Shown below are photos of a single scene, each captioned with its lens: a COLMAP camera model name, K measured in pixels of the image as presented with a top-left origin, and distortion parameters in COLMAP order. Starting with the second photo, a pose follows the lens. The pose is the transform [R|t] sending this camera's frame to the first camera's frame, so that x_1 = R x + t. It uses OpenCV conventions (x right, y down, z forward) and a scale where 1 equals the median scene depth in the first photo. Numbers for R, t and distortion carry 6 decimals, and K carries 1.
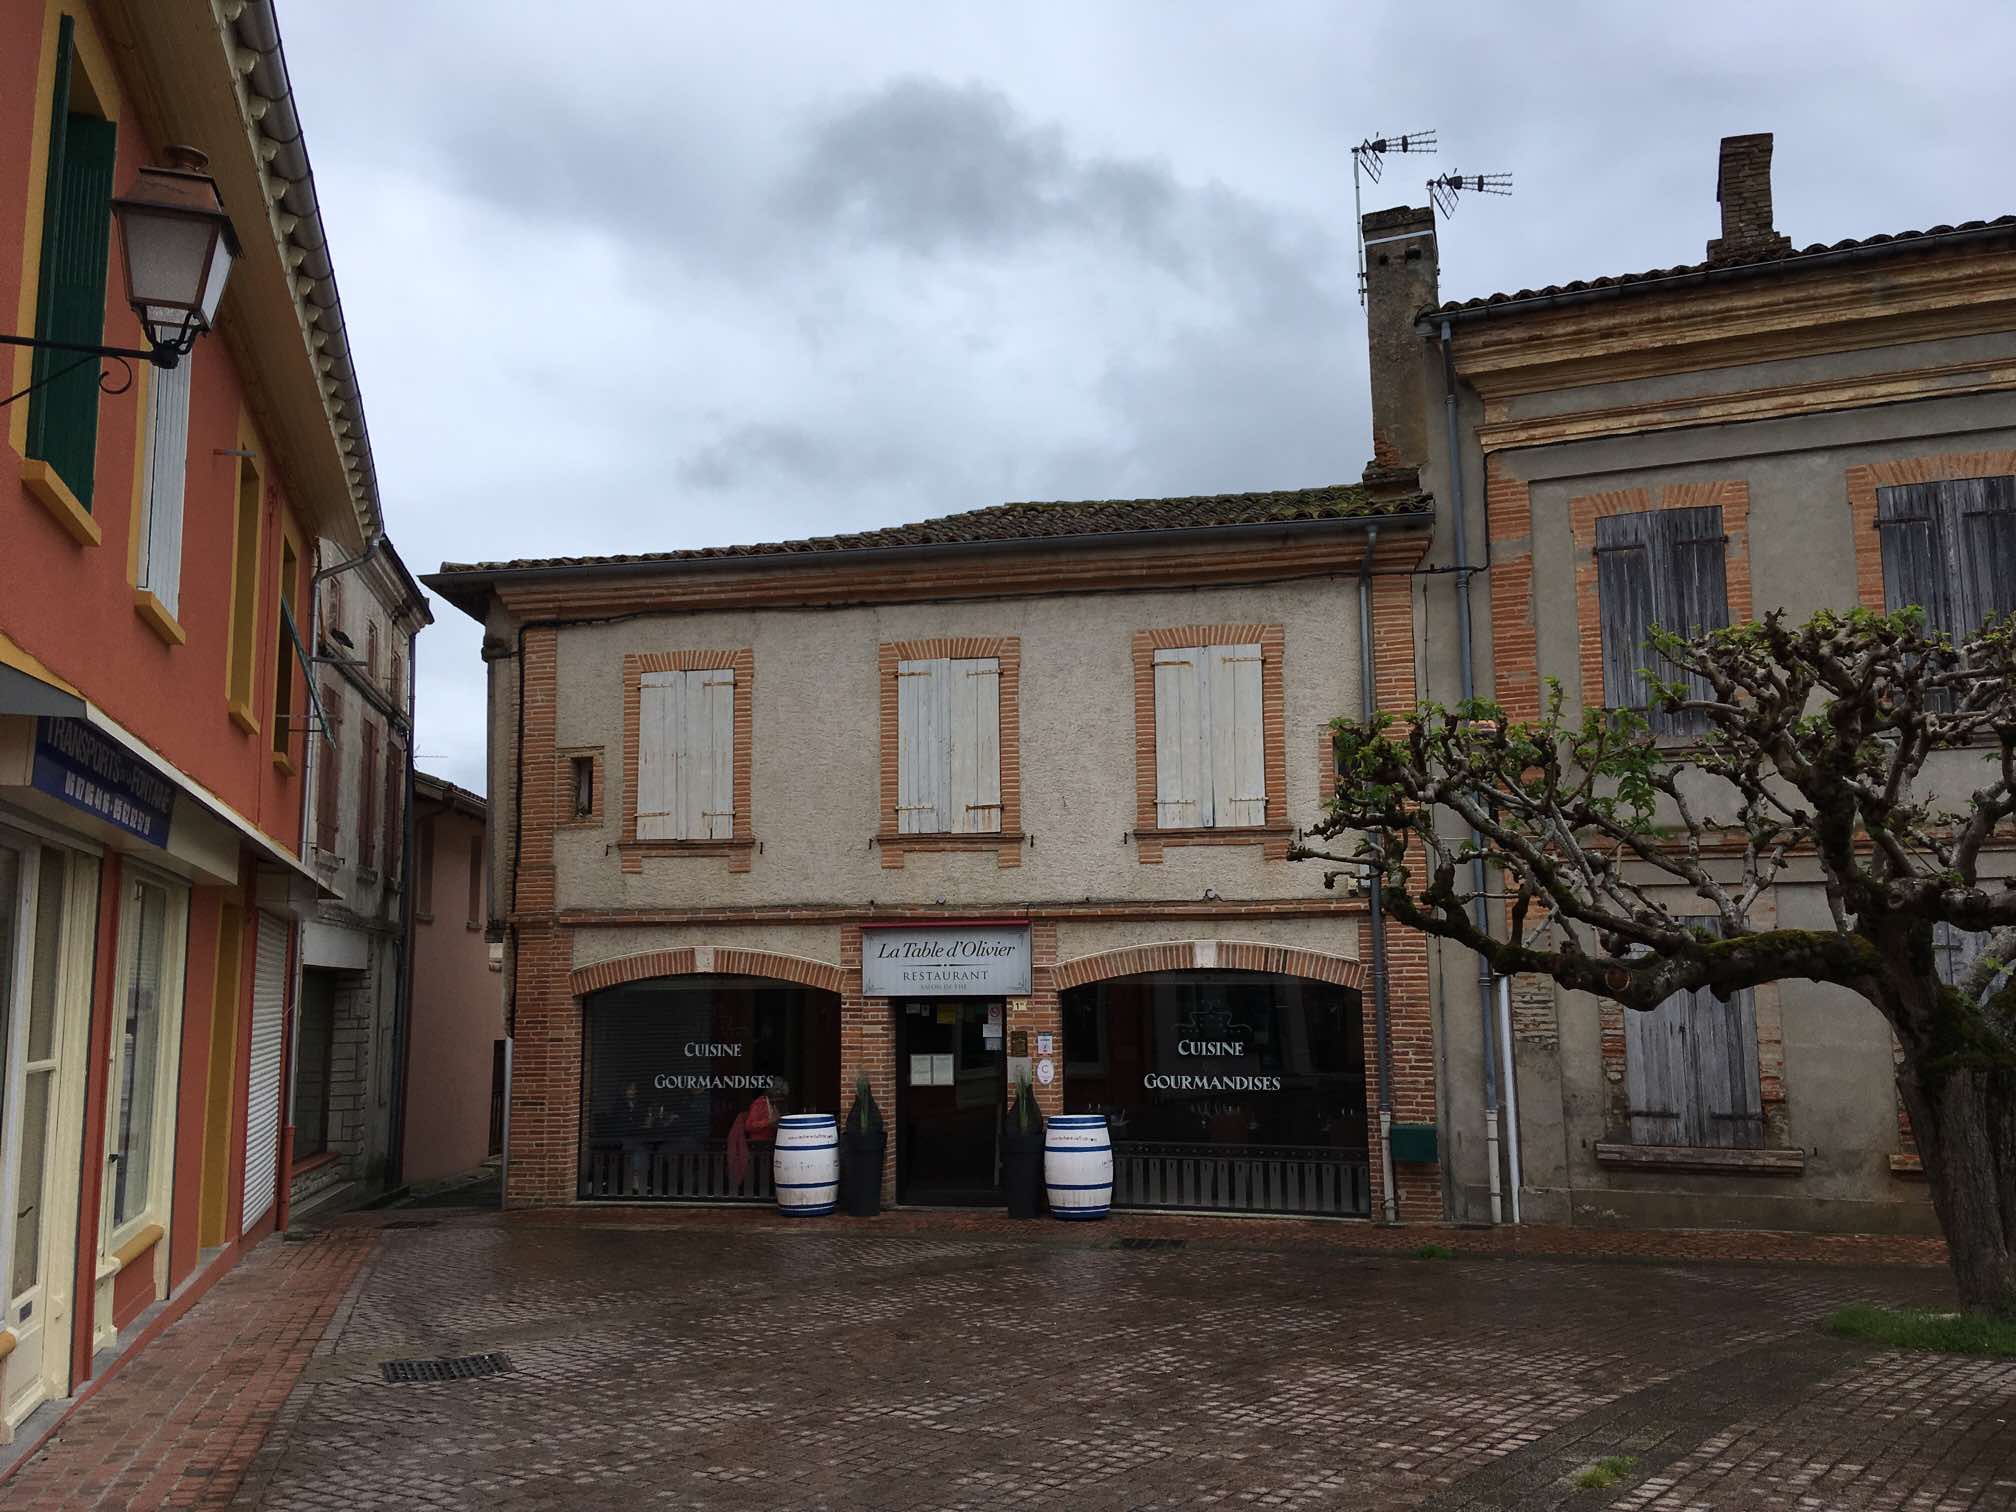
lens RADIAL K [[1761.0, 0, 994.8], [0, 1761.0, 763.2], [0, 0, 1]] dist [0.100878, -0.077318]
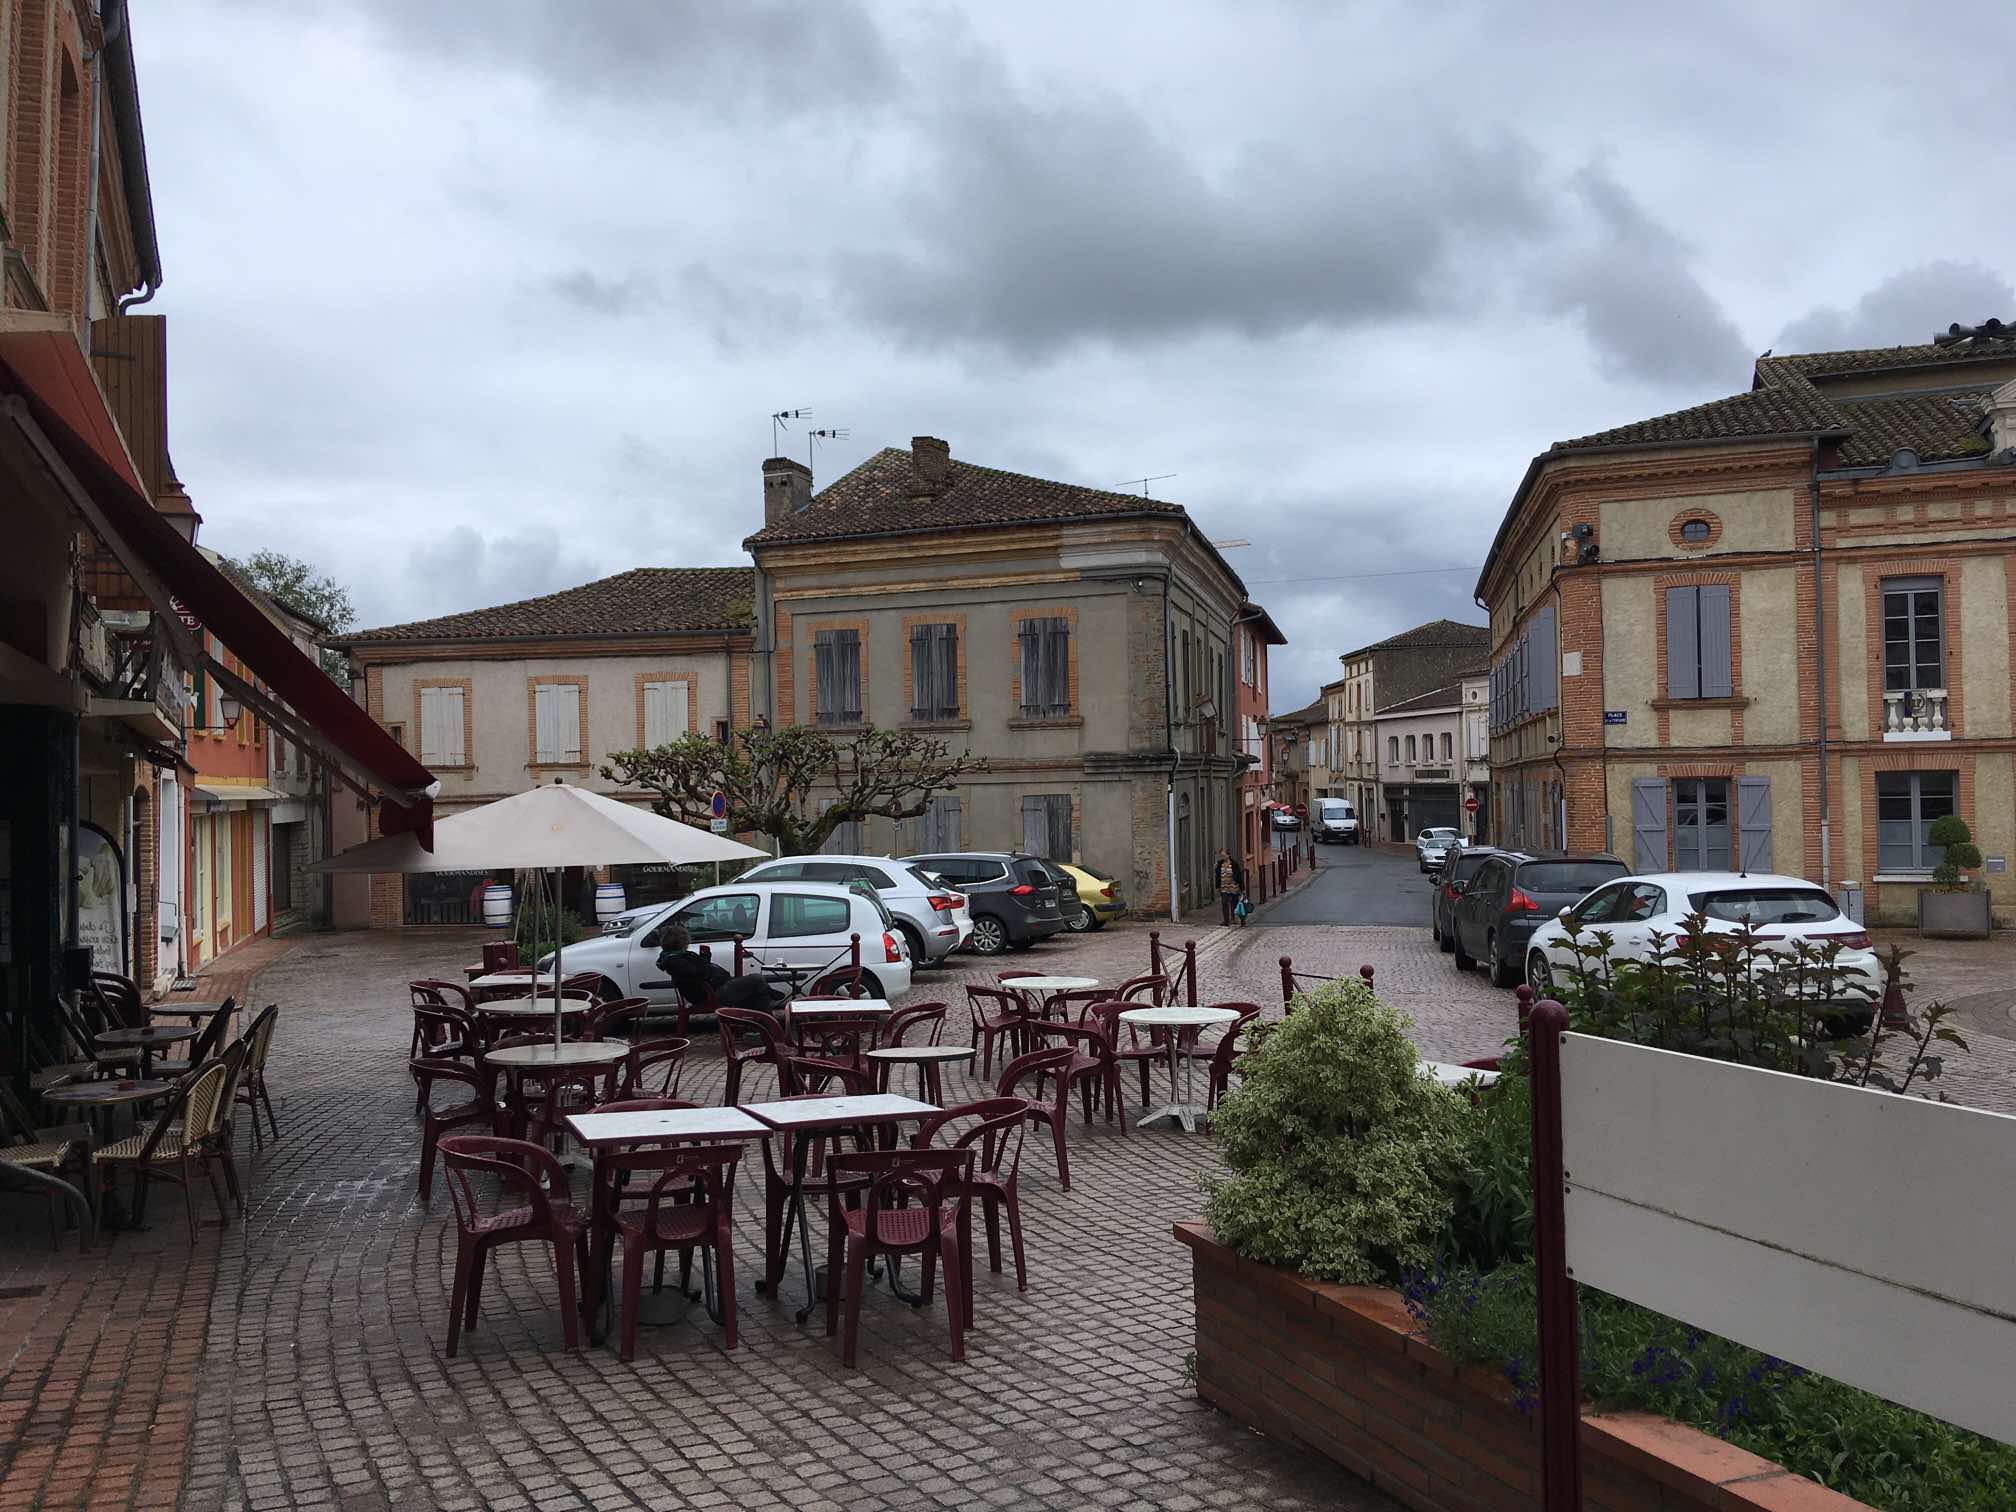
lens RADIAL K [[1761.0, 0, 1004.3], [0, 1761.0, 760.9], [0, 0, 1]] dist [0.100878, -0.077318]
pose [[0.999749, -0.015527, 0.016123, 0.528984], [0.013516, 0.992910, 0.118094, -0.232261], [-0.017842, -0.117846, 0.992872, -1.316770]]
